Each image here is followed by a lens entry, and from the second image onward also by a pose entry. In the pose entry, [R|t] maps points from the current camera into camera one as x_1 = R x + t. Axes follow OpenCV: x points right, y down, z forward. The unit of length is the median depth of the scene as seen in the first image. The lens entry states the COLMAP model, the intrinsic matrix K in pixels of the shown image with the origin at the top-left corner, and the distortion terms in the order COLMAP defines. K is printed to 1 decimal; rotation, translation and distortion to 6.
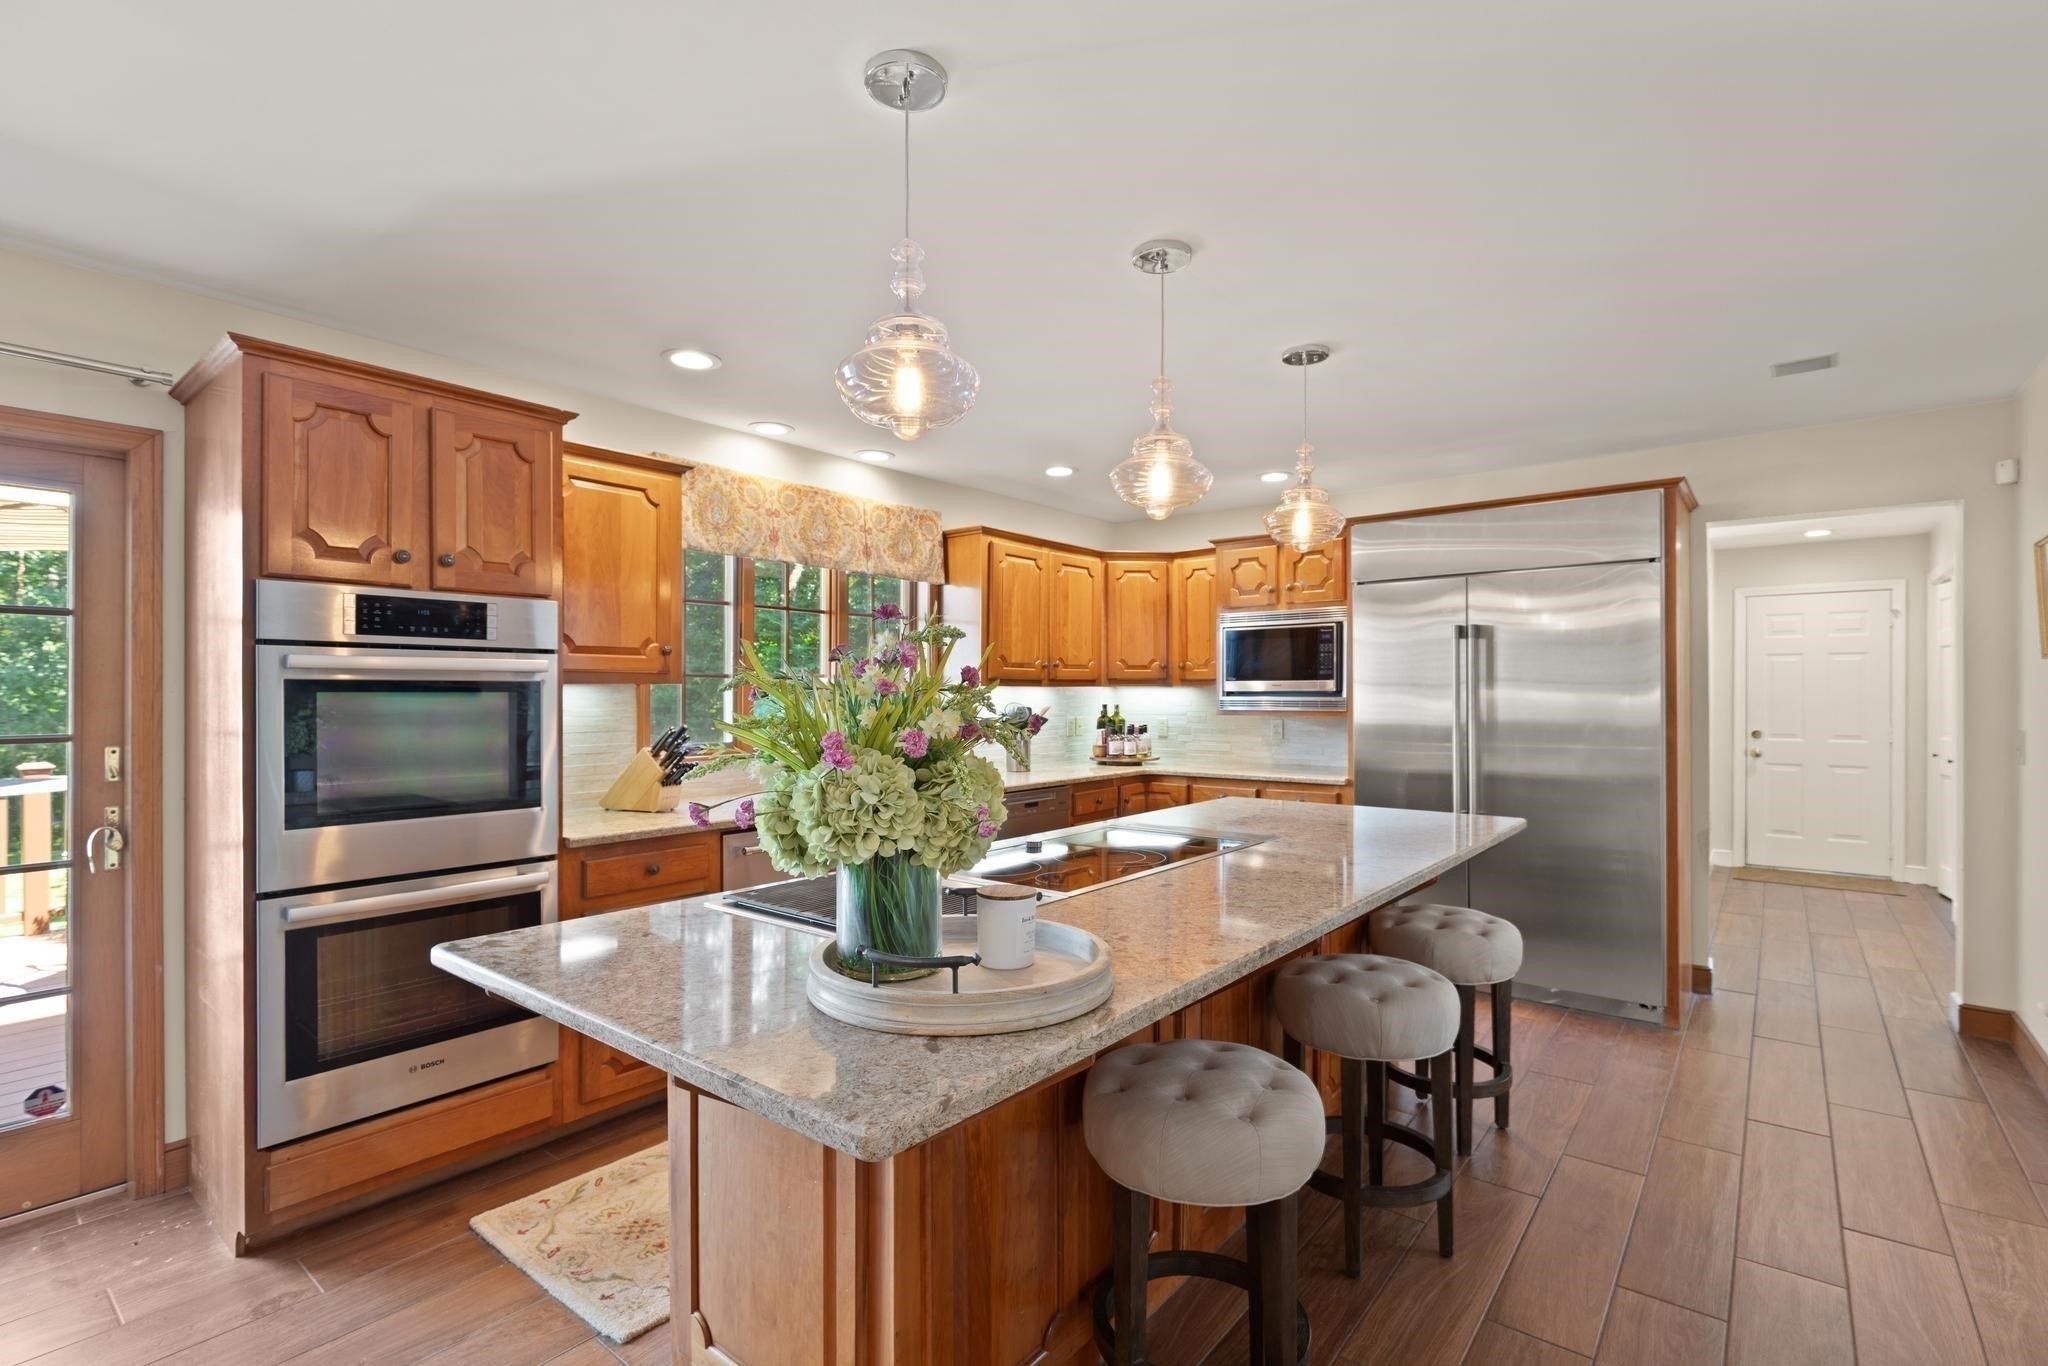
lens RADIAL K [[937.7, 0, 1029.8], [0, 937.7, 693.1], [0, 0, 1]] dist [0.011979, -0.000401]
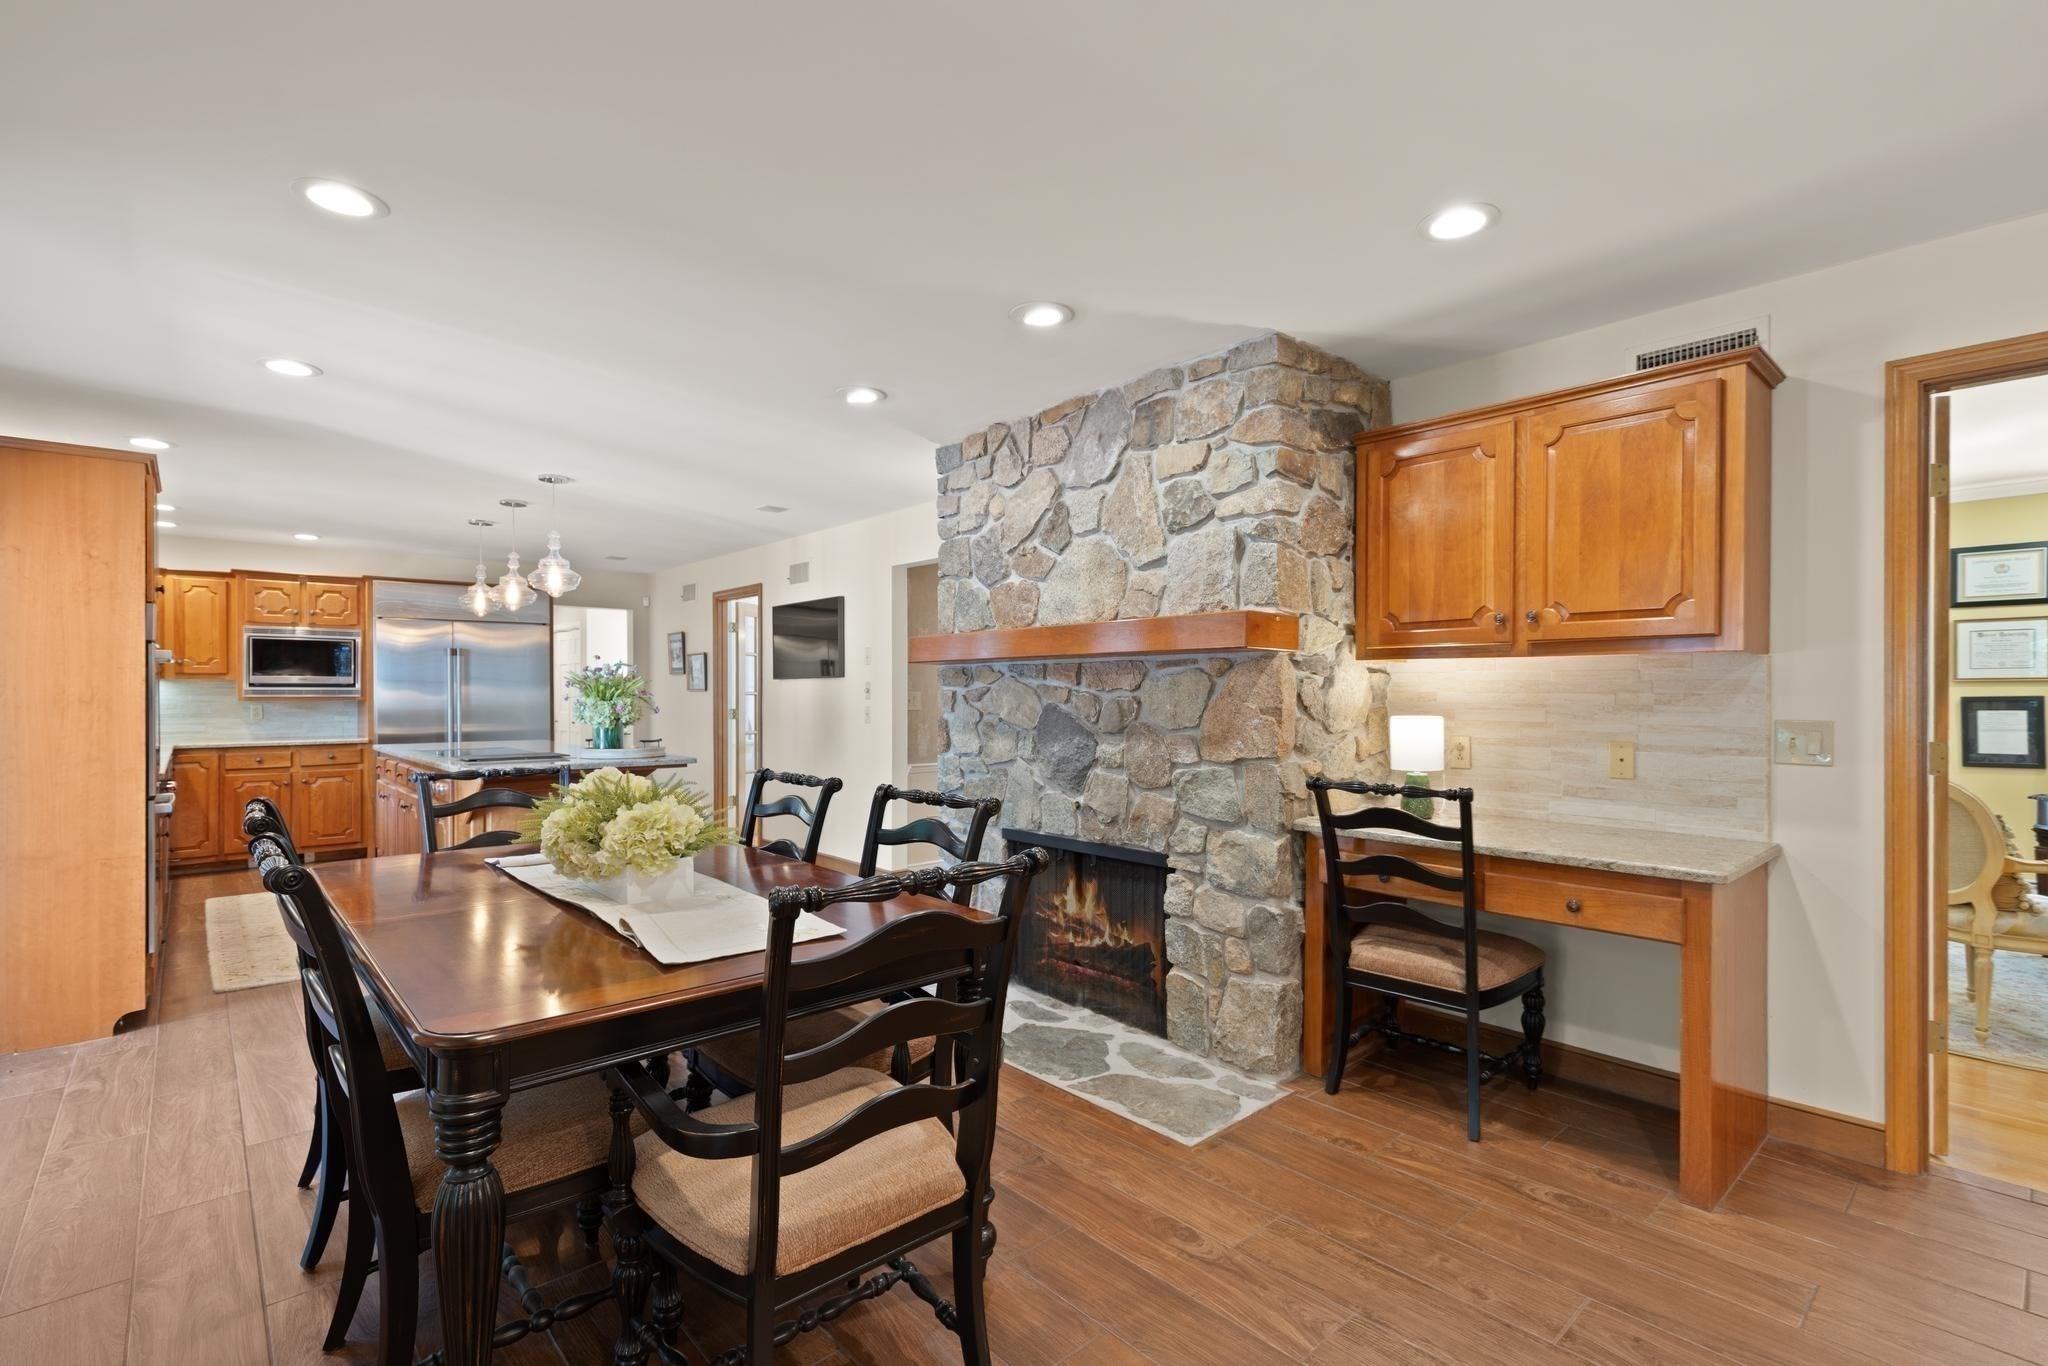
lens RADIAL K [[937.7, 0, 1032.1], [0, 937.7, 691.5], [0, 0, 1]] dist [0.011979, -0.000401]
pose [[0.165571, 0.004199, 0.986189, -0.962089], [-0.001131, 0.999991, -0.004068, 0.014259], [-0.986197, -0.000442, 0.165574, -0.337690]]
